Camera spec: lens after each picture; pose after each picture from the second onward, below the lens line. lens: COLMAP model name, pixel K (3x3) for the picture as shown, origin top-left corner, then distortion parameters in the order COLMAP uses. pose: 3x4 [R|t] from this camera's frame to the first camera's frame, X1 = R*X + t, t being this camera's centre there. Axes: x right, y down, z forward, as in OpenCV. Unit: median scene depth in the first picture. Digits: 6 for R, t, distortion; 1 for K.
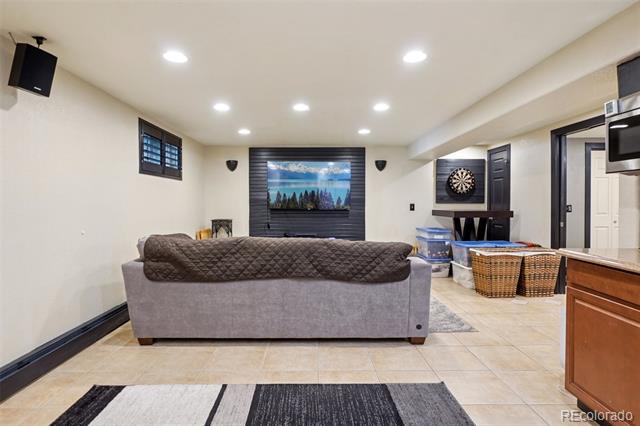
lens RADIAL K [[341.0, 0, 313.4], [0, 341.0, 208.3], [0, 0, 1]] dist [-0.002512, -0.001434]
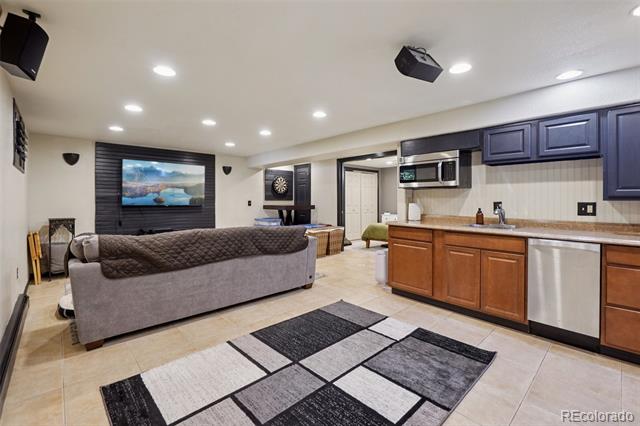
lens RADIAL K [[281.2, 0, 328.2], [0, 281.2, 200.8], [0, 0, 1]] dist [-0.001596, -0.001926]
pose [[0.724201, -0.000658, 0.689589, -0.565584], [0.008522, 0.999932, -0.007996, -0.003942], [-0.689537, 0.011667, 0.724157, -0.032888]]
